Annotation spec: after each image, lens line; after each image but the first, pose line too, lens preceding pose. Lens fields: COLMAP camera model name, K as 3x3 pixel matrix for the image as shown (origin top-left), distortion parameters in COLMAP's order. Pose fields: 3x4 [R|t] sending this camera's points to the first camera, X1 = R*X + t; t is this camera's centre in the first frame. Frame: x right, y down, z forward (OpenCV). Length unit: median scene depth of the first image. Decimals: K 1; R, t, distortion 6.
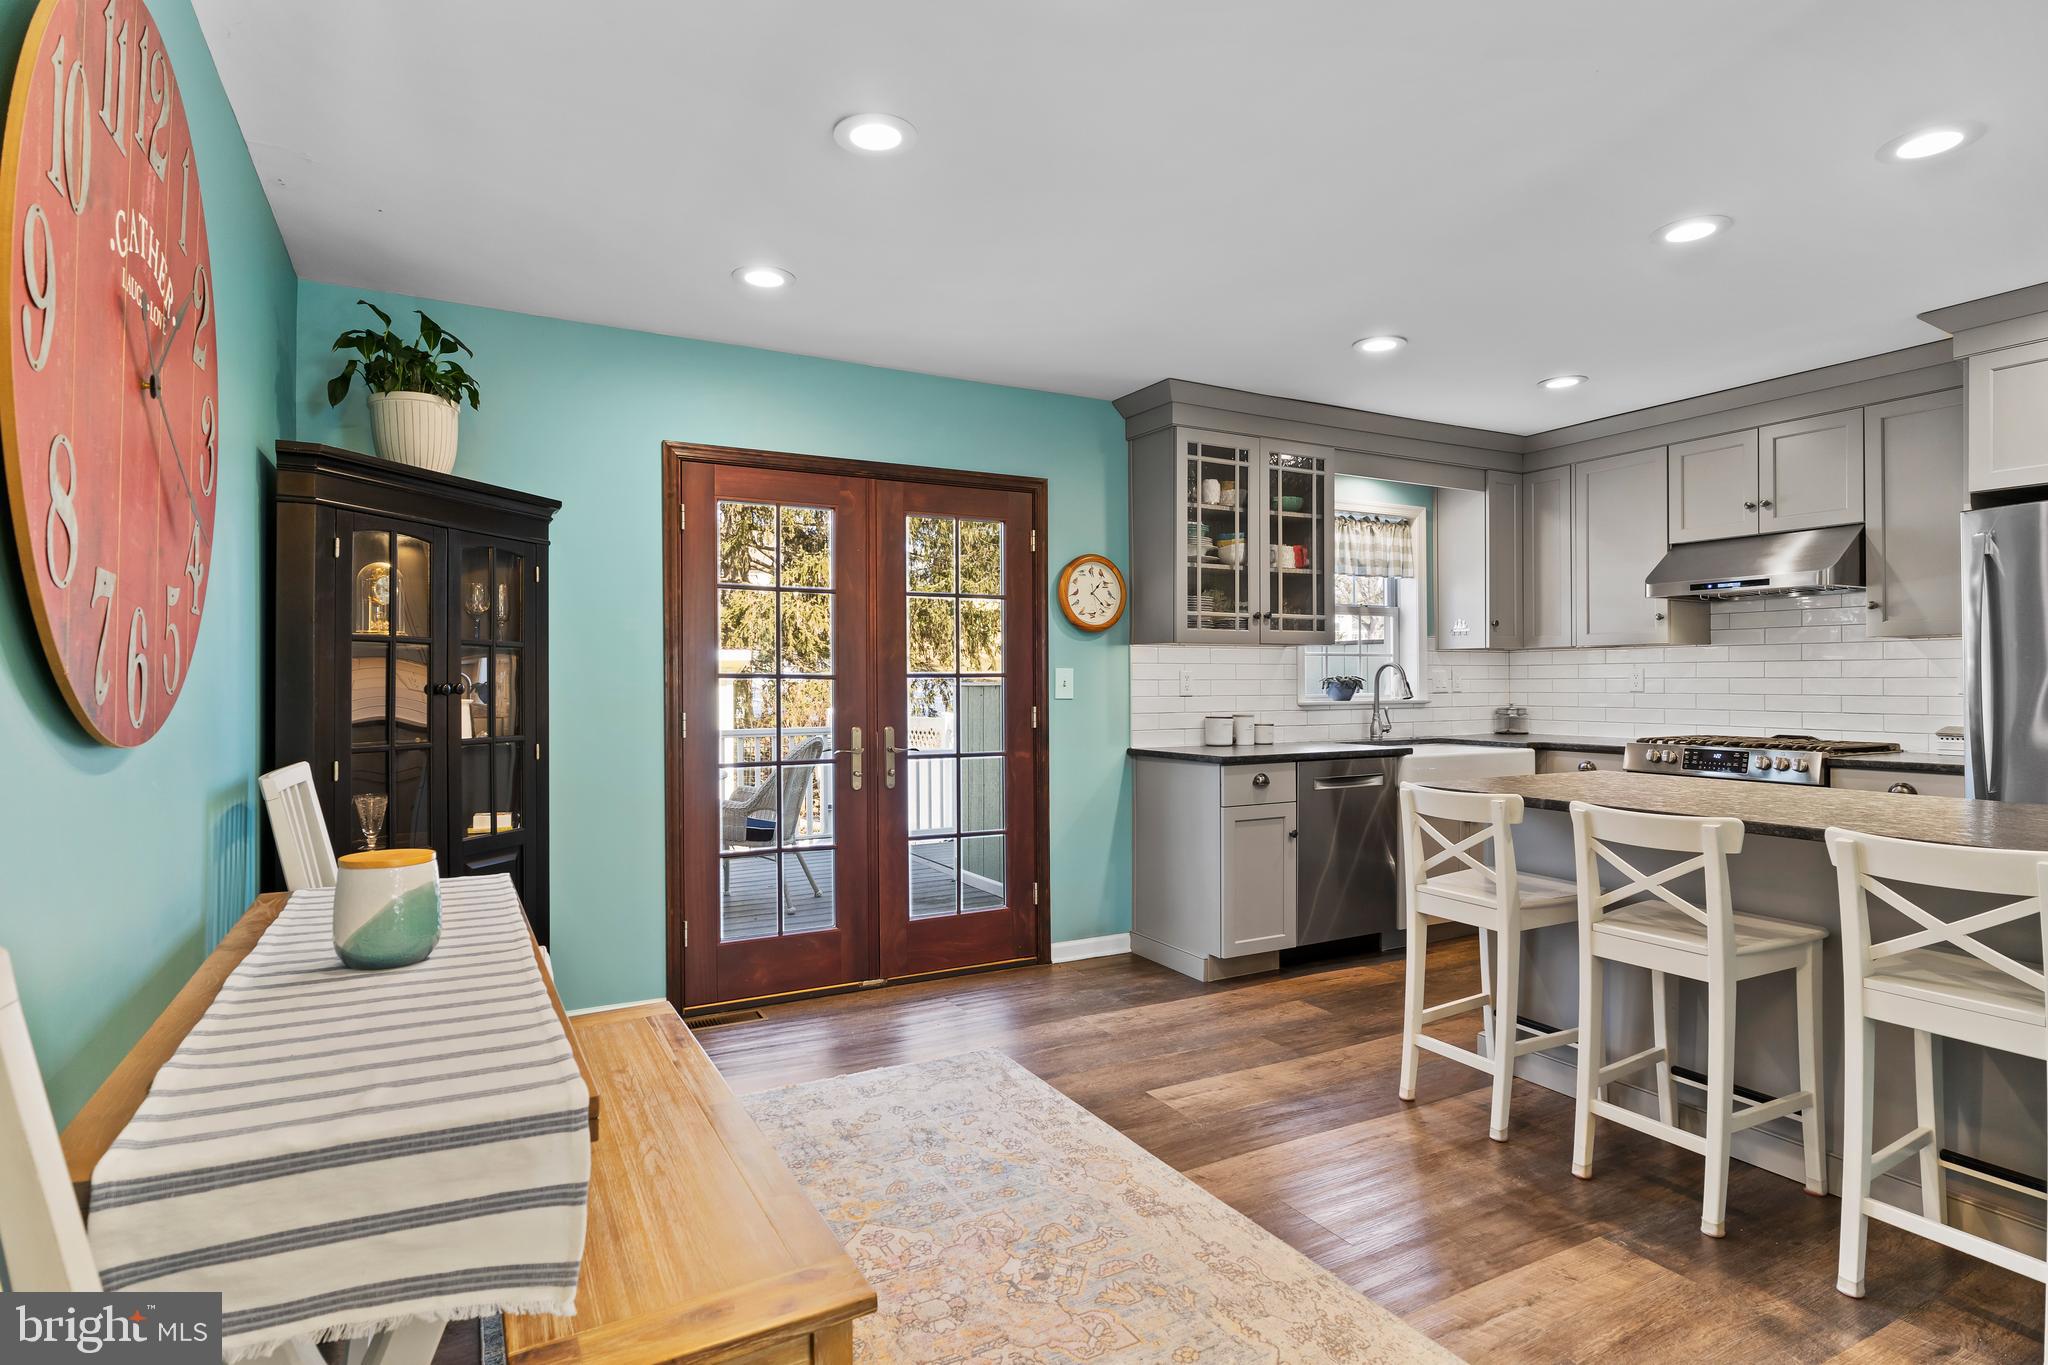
lens RADIAL K [[1080.1, 0, 1024.0], [0, 1080.1, 682.5], [0, 0, 1]] dist [0.000117, 0.000290]
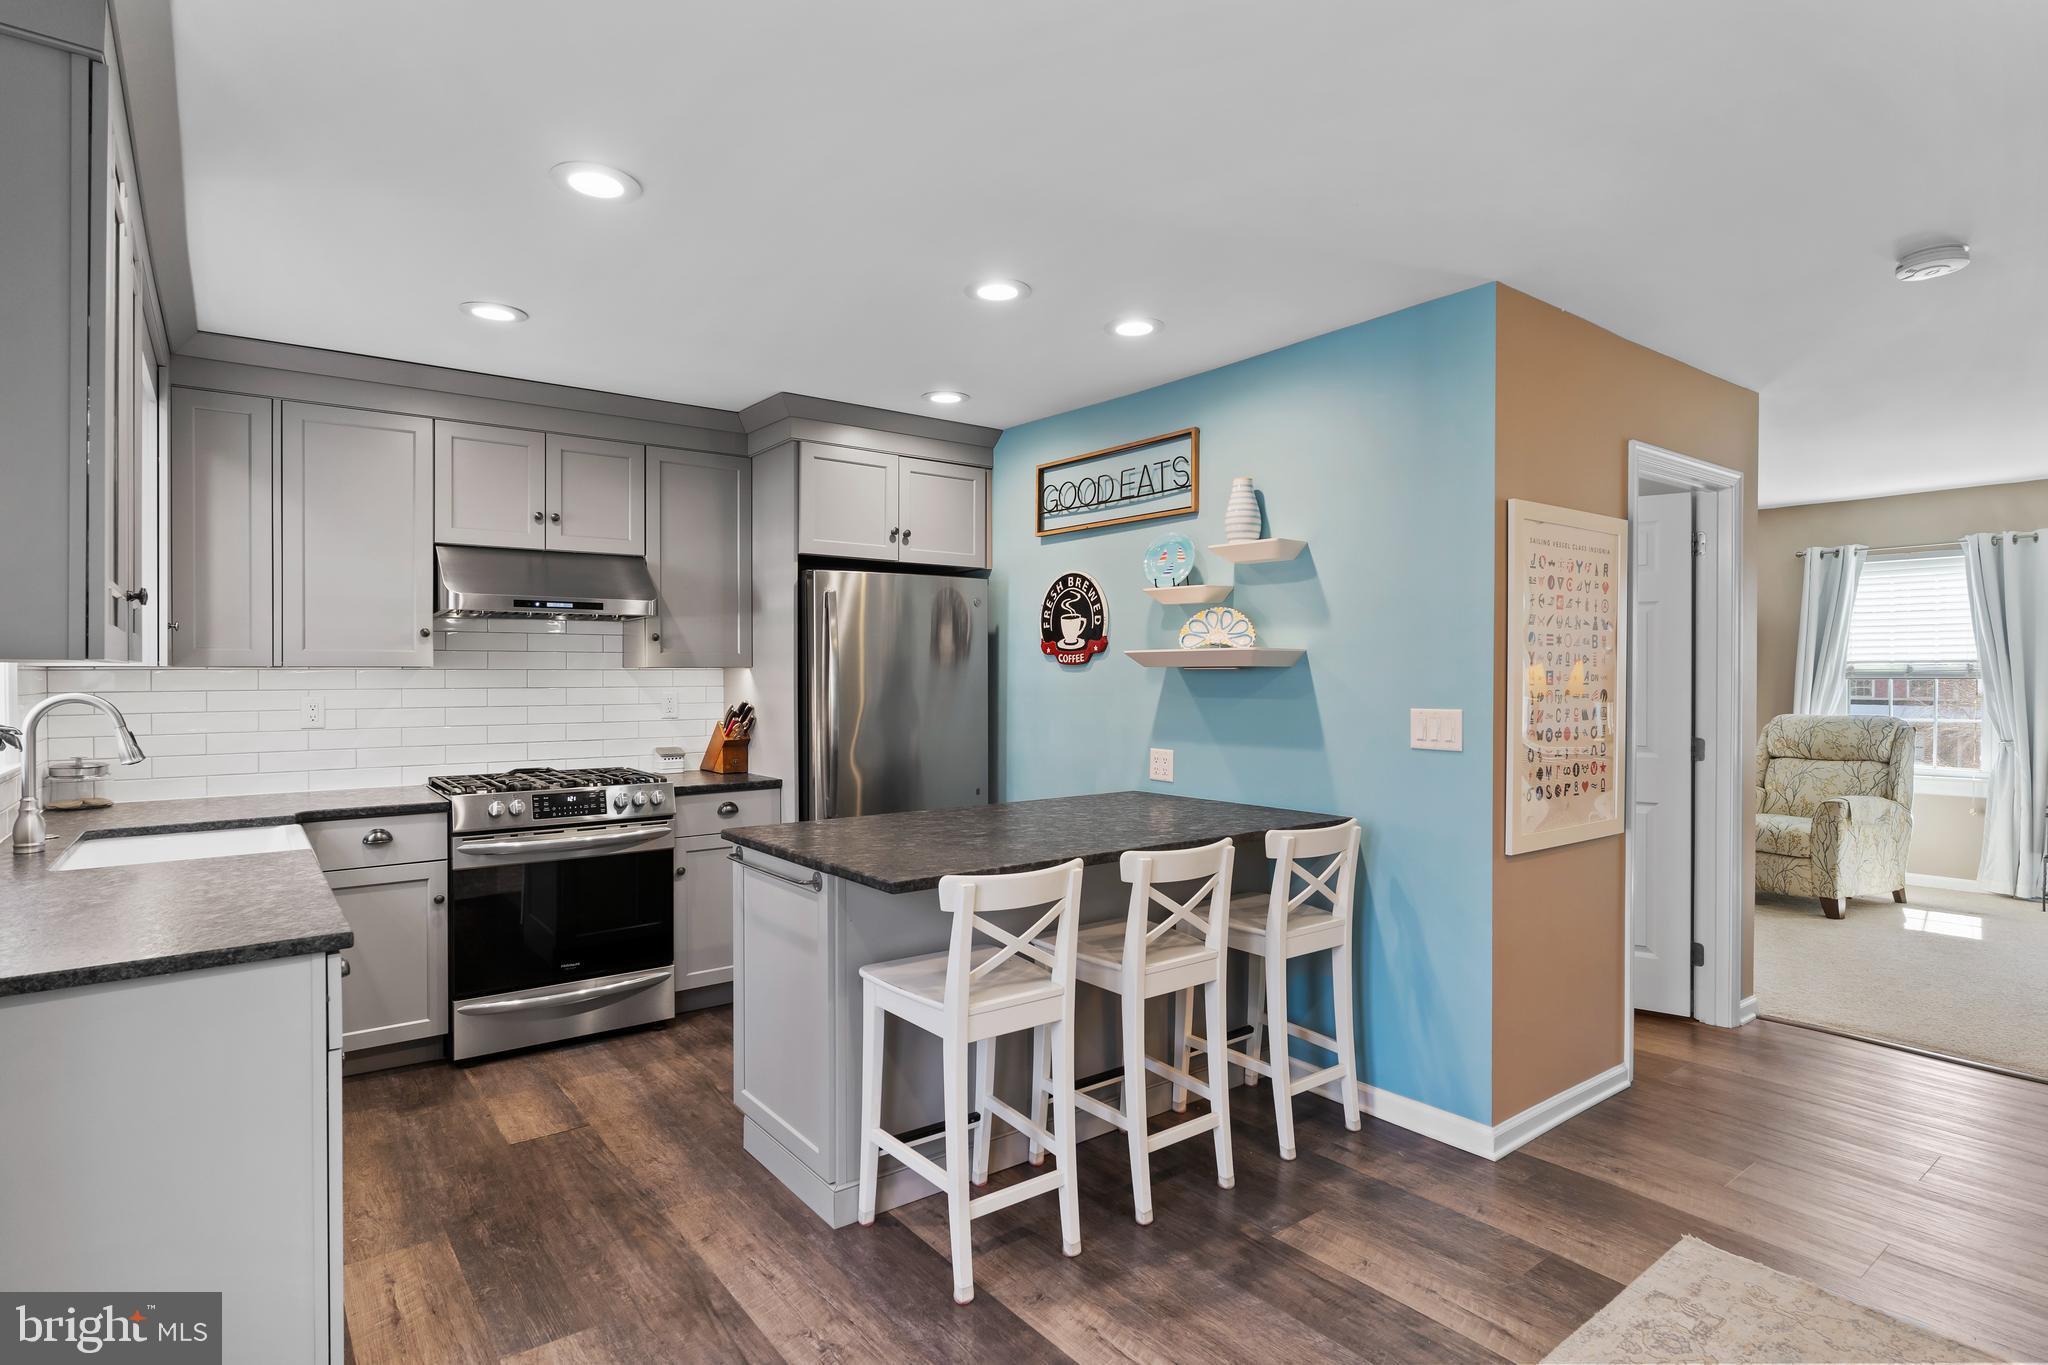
lens RADIAL K [[1045.2, 0, 1035.5], [0, 1045.2, 673.6], [0, 0, 1]] dist [-0.000032, 0.000703]
pose [[-0.153844, 0.001636, 0.988094, -0.248049], [0.001878, 0.999997, -0.001363, -0.030875], [-0.988093, 0.001646, -0.153846, 0.718704]]
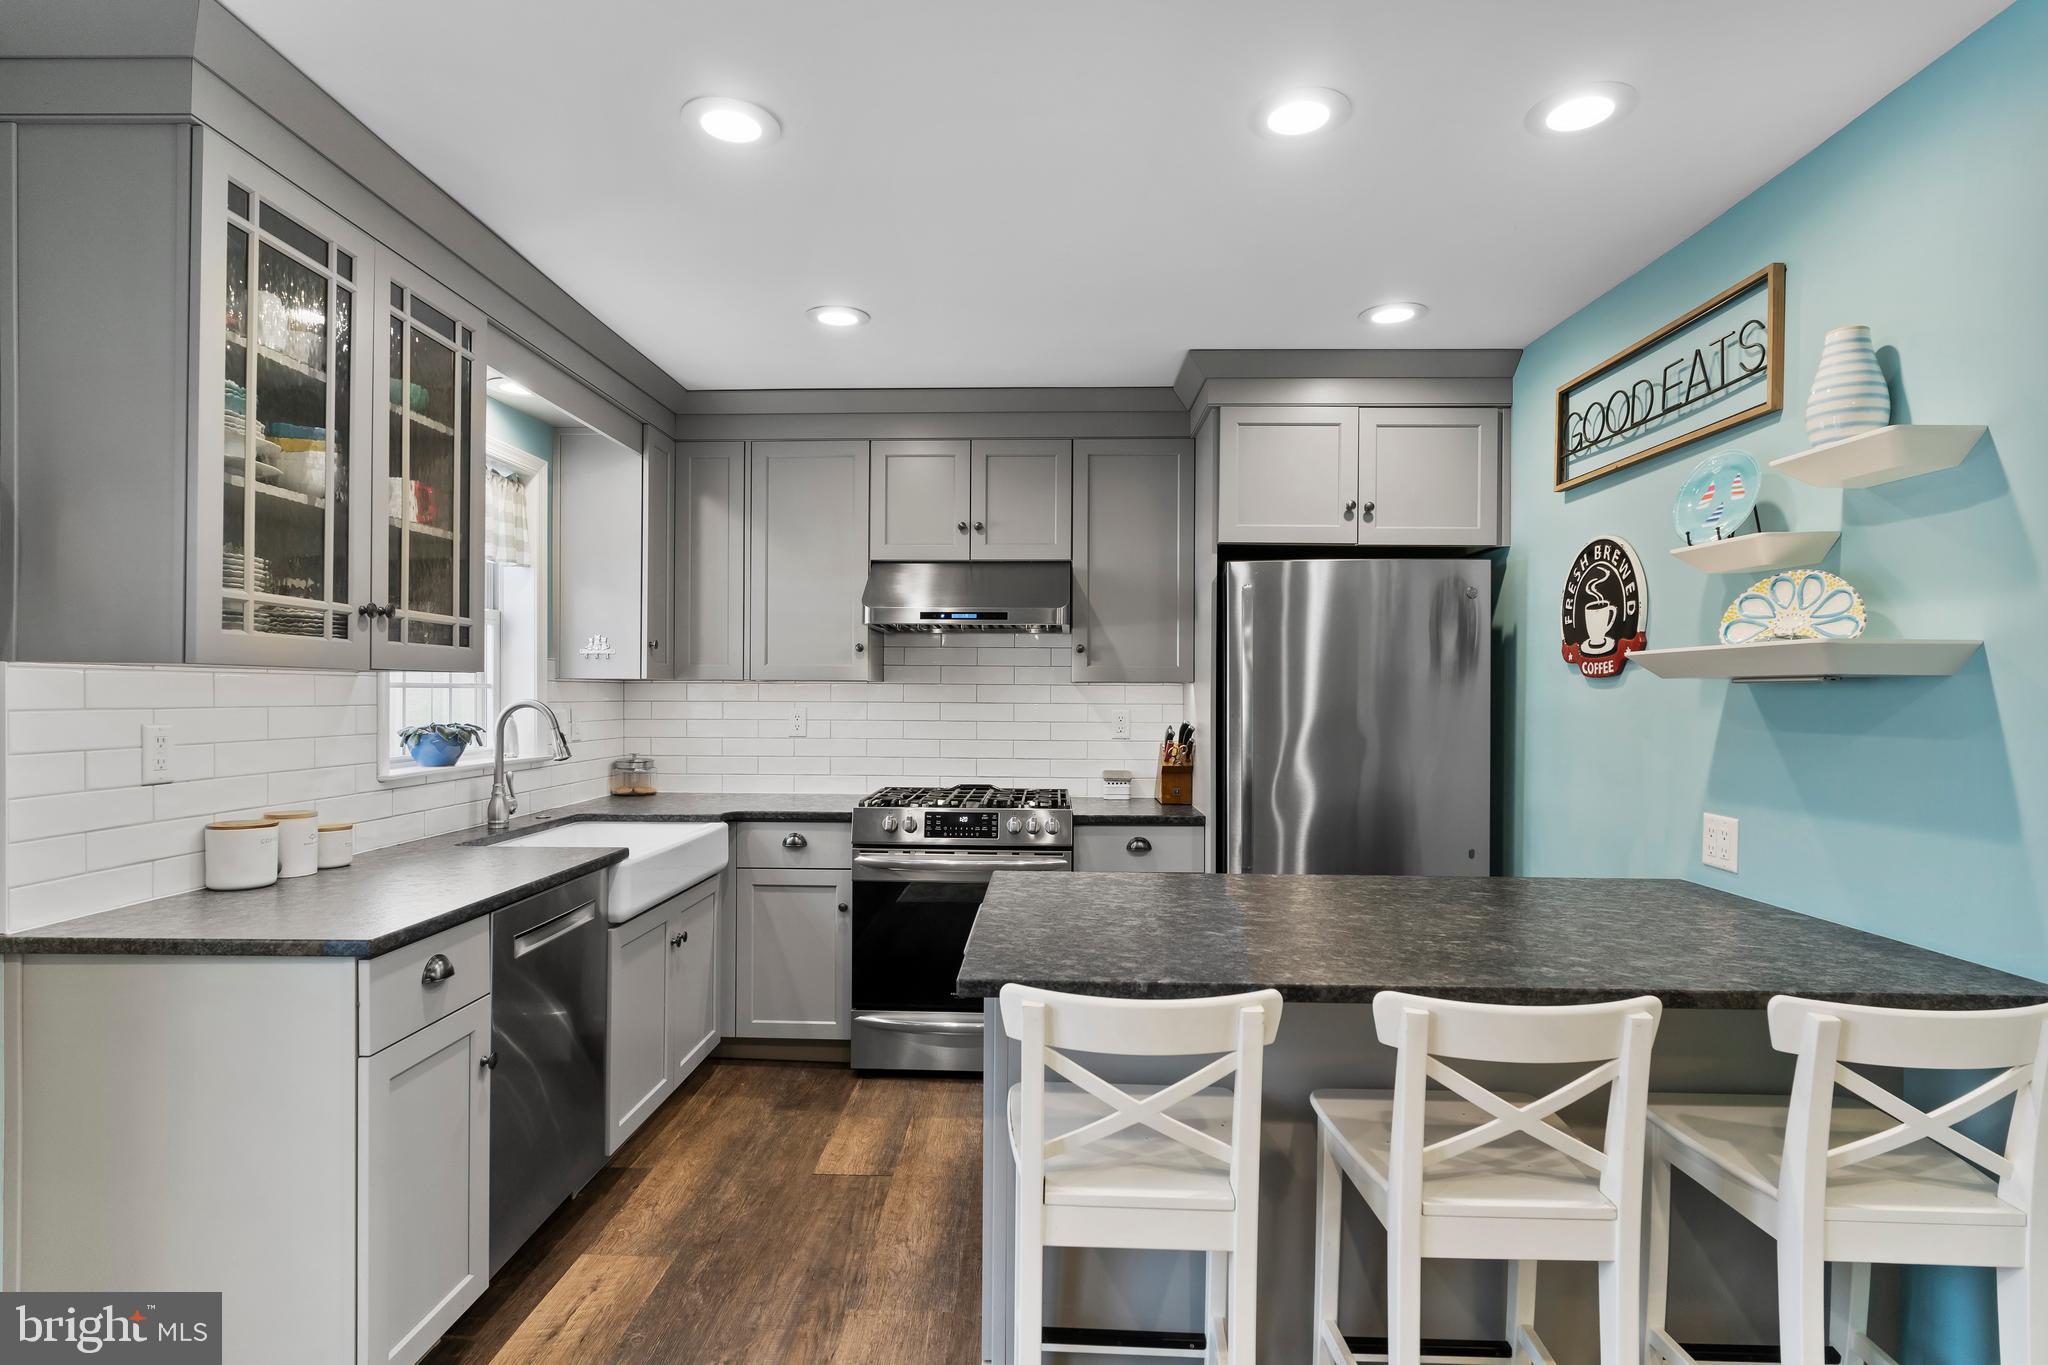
lens RADIAL K [[1057.8, 0, 1025.9], [0, 1057.8, 694.0], [0, 0, 1]] dist [0.000559, 0.001666]
pose [[0.508406, 0.006091, 0.861096, -0.039577], [-0.007247, 0.999970, -0.002794, -0.025980], [-0.861087, -0.004819, 0.508435, 0.513789]]
